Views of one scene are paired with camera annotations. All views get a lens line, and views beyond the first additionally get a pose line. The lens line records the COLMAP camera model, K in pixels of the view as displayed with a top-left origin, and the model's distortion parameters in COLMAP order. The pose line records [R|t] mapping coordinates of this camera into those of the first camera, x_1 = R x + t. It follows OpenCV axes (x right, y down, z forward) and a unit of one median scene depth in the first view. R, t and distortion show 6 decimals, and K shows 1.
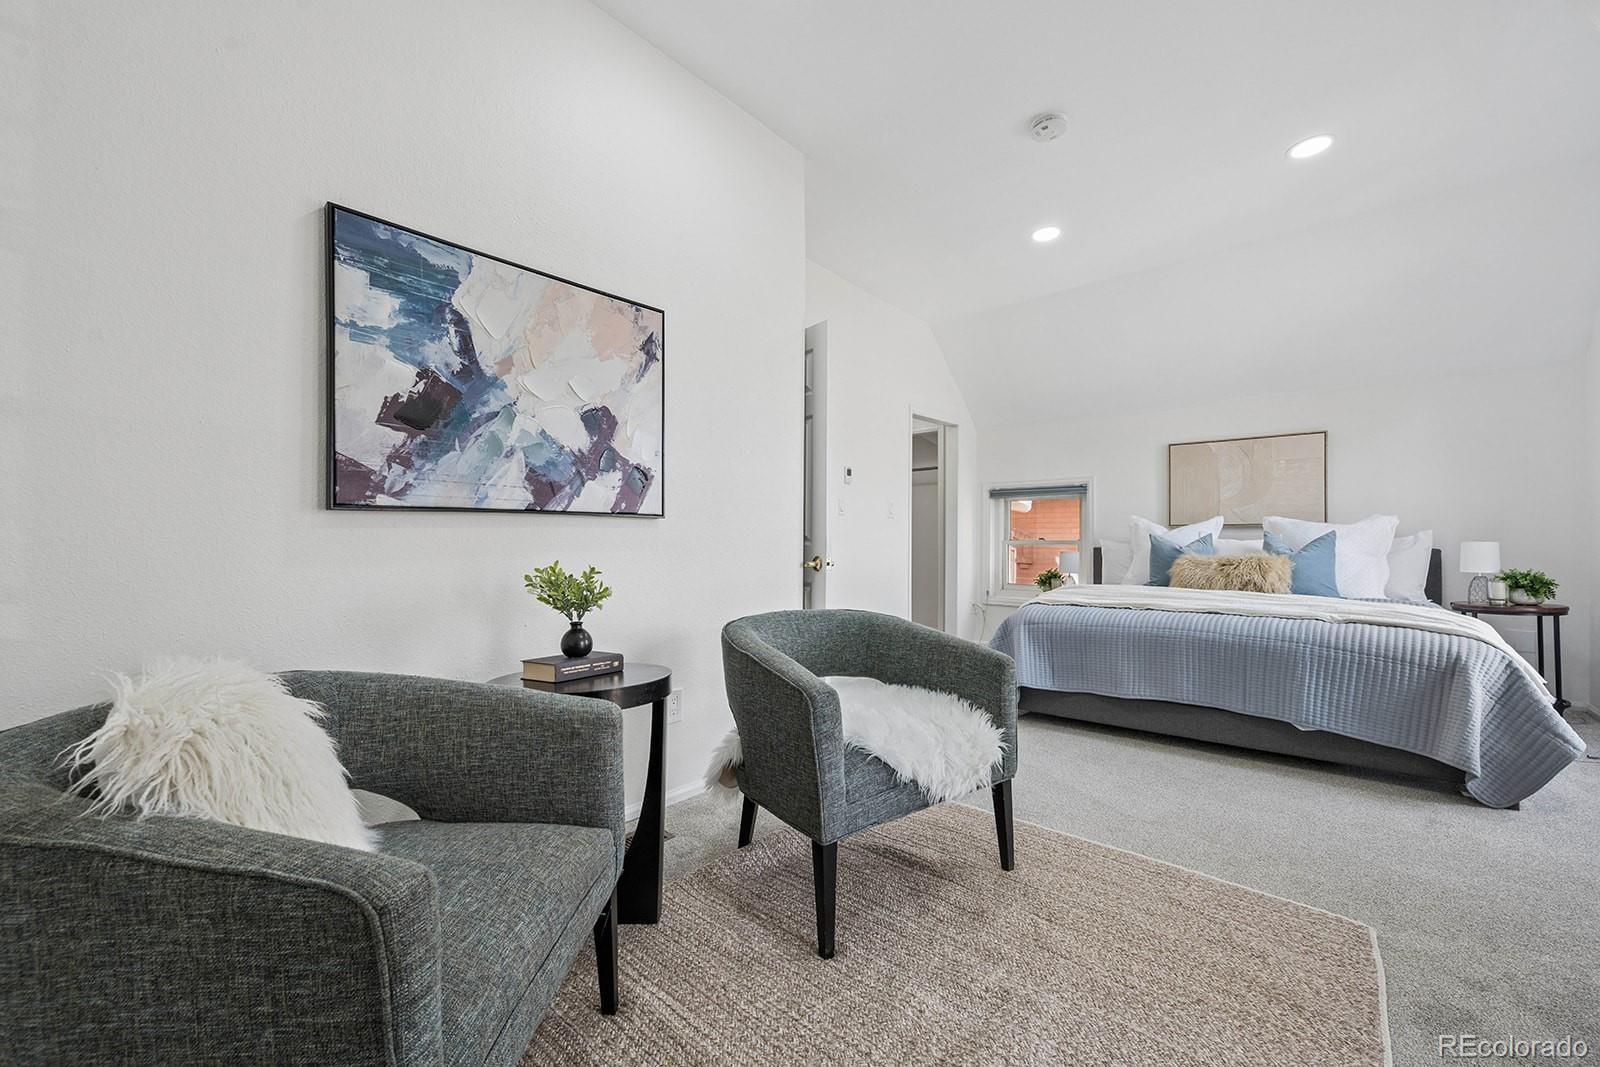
lens RADIAL K [[635.6, 0, 796.3], [0, 635.6, 531.6], [0, 0, 1]] dist [-0.001383, -0.000369]
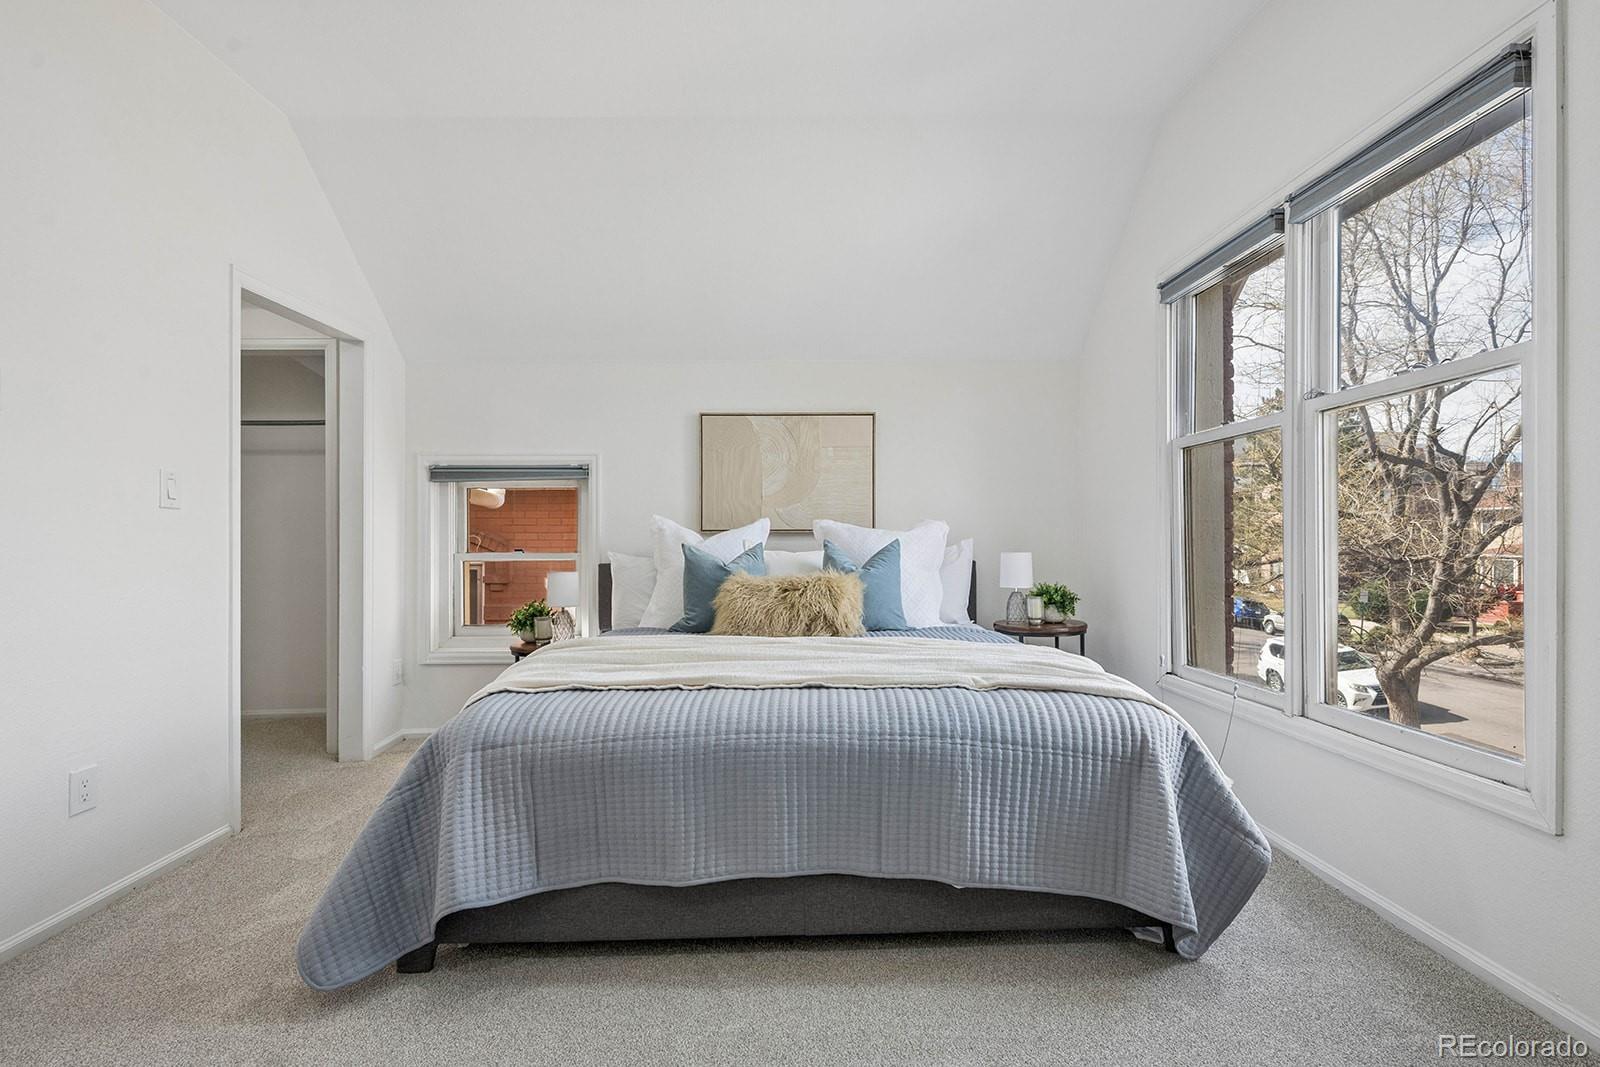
lens RADIAL K [[739.4, 0, 788.6], [0, 739.4, 543.7], [0, 0, 1]] dist [0.005337, 0.000408]
pose [[0.757898, -0.004089, 0.652361, 0.164184], [-0.003070, 0.999947, 0.009834, -0.004504], [-0.652366, -0.009456, 0.757845, 0.403272]]
